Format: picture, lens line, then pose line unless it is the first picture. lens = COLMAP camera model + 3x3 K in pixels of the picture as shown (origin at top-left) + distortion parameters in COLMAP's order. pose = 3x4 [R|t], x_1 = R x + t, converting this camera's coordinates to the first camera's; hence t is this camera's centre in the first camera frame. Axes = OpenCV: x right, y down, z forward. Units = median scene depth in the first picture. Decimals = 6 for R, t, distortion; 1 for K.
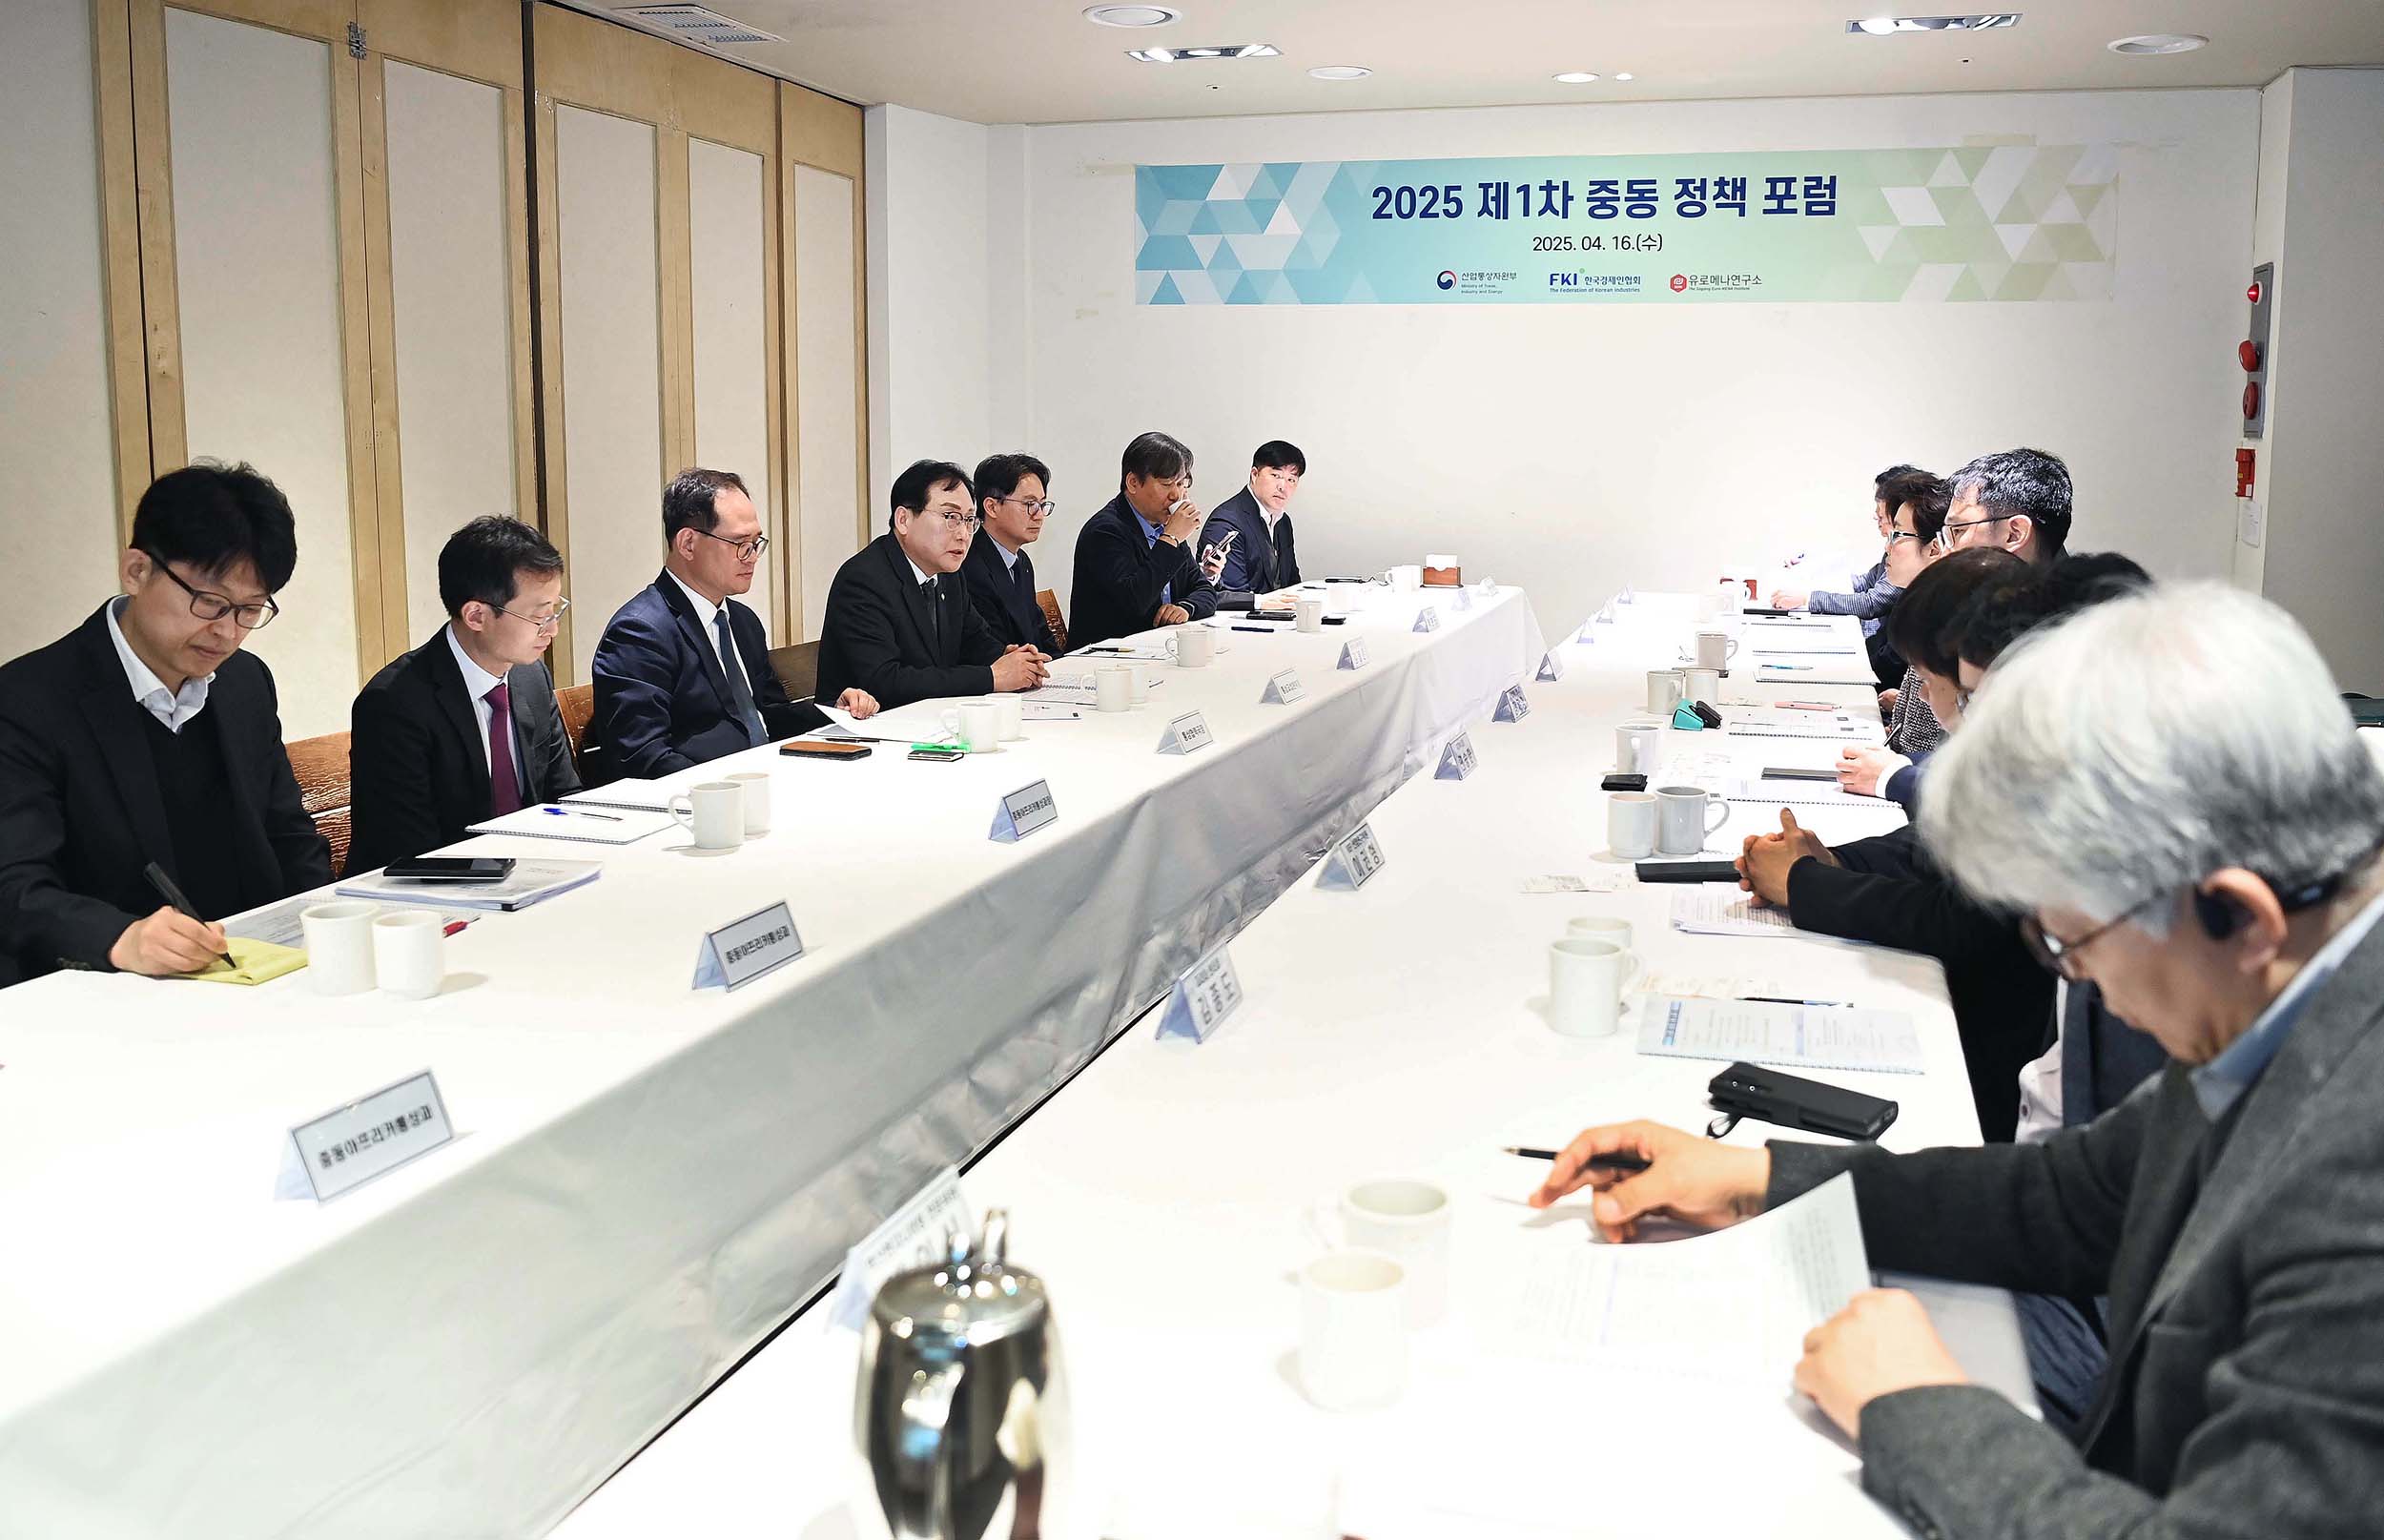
lens RADIAL K [[2173.3, 0, 1192.0], [0, 2173.3, 770.0], [0, 0, 1]] dist [-0.045165, 0.021764]
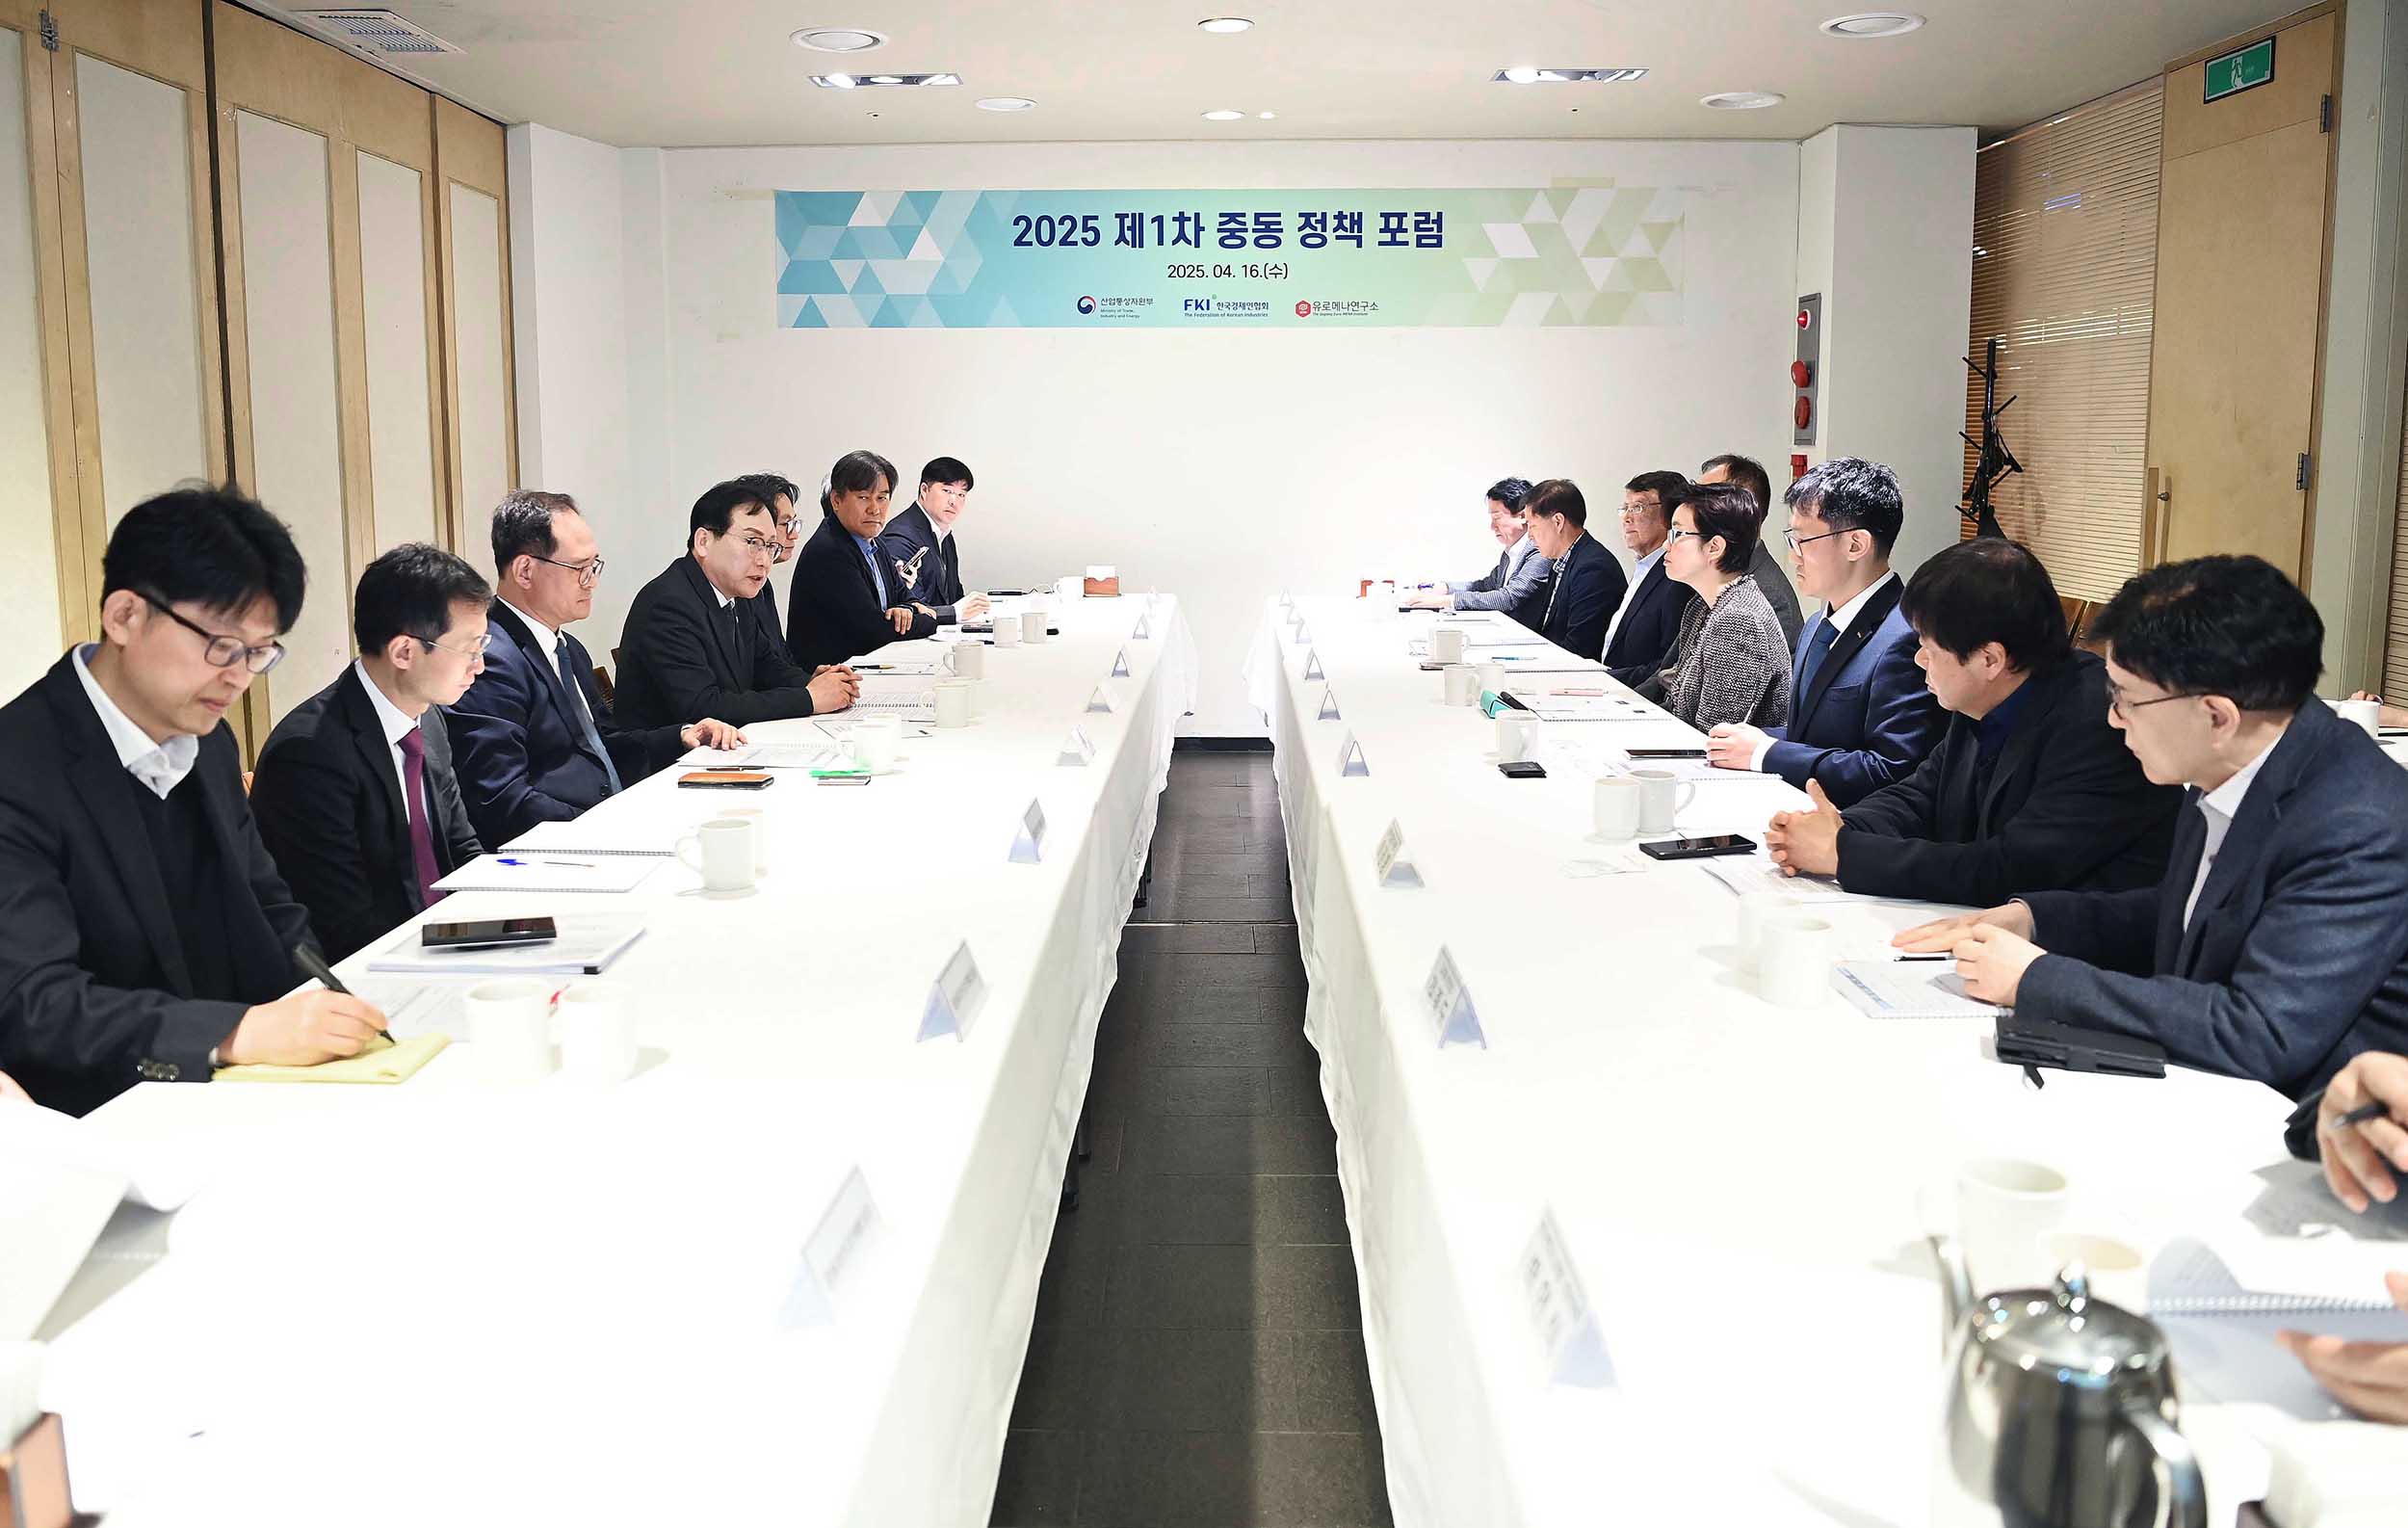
lens RADIAL K [[2023.4, 0, 1204.0], [0, 2023.4, 764.0], [0, 0, 1]] dist [-0.043284, 0.011828]
pose [[0.962532, -0.051940, 0.266147, -0.107374], [0.052442, 0.998610, 0.005224, -0.005268], [-0.266048, 0.008929, 0.963918, 0.041667]]
